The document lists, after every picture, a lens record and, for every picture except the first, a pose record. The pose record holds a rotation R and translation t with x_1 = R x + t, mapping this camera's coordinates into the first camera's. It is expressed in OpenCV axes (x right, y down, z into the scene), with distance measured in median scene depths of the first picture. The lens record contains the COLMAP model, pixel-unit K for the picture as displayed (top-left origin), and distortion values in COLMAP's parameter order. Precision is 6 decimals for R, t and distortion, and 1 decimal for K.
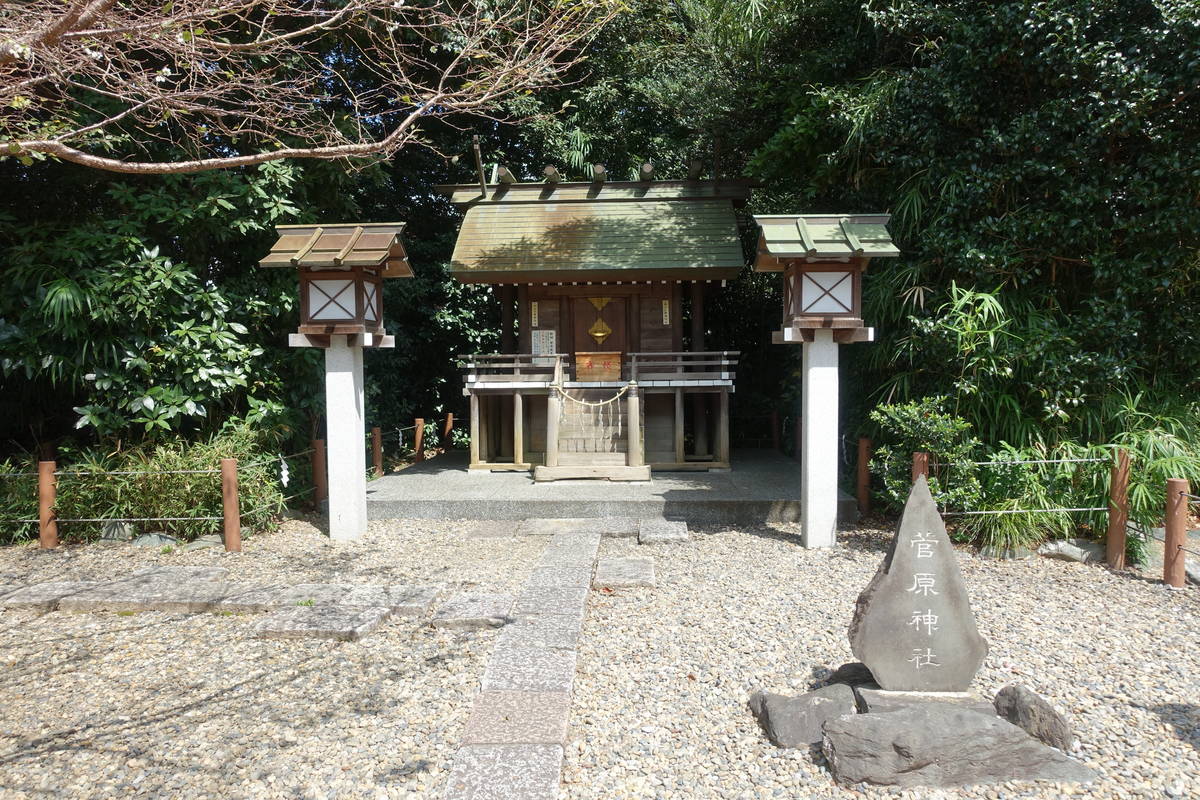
lens RADIAL K [[838.0, 0, 600.0], [0, 838.0, 400.0], [0, 0, 1]] dist [0.002240, -0.001940]
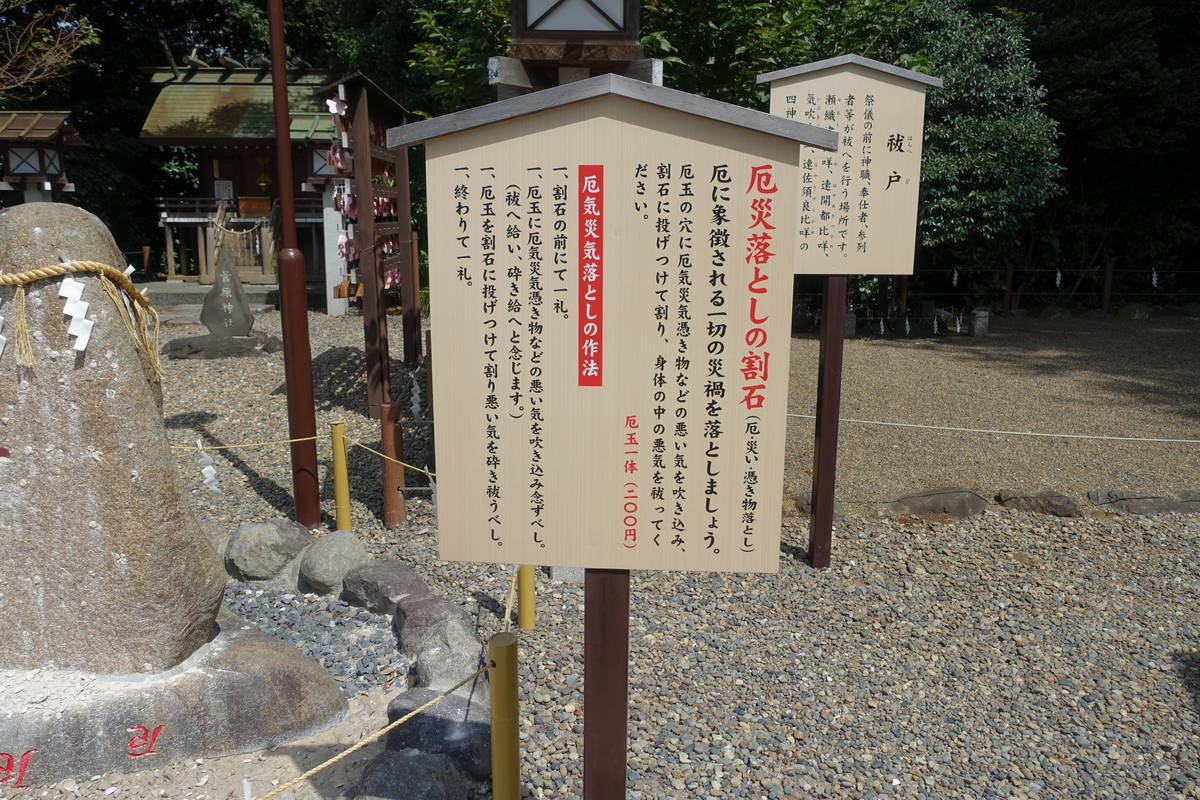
lens RADIAL K [[907.9, 0, 600.0], [0, 907.9, 400.0], [0, 0, 1]] dist [-0.006348, -0.005804]
pose [[0.995213, -0.003892, 0.097654, 0.428373], [-0.011427, 0.987720, 0.155817, 0.036427], [-0.097061, -0.156187, 0.982947, -0.624641]]
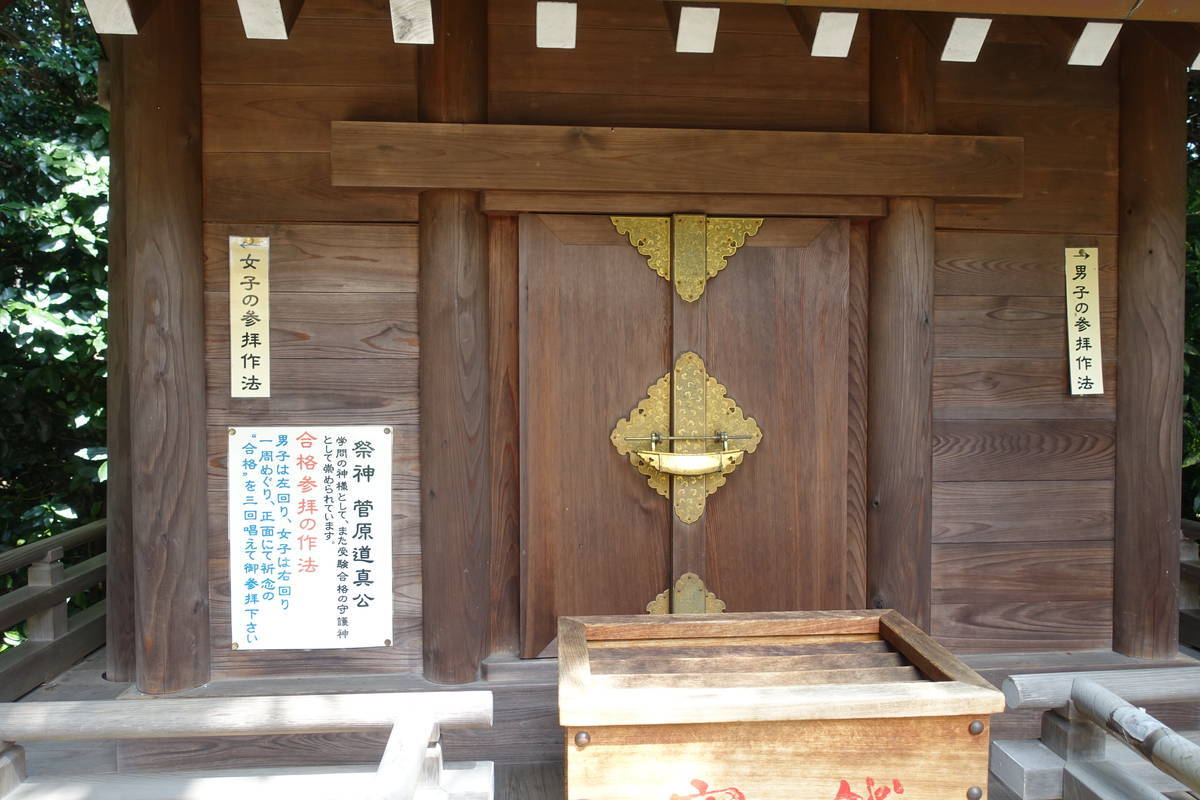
lens RADIAL K [[806.9, 0, 600.0], [0, 806.9, 400.0], [0, 0, 1]] dist [-0.005635, 0.004327]
pose [[0.989120, 0.005551, 0.147007, -0.039525], [-0.005726, 0.999983, 0.000772, -0.092934], [-0.147000, -0.001605, 0.989135, 0.897861]]
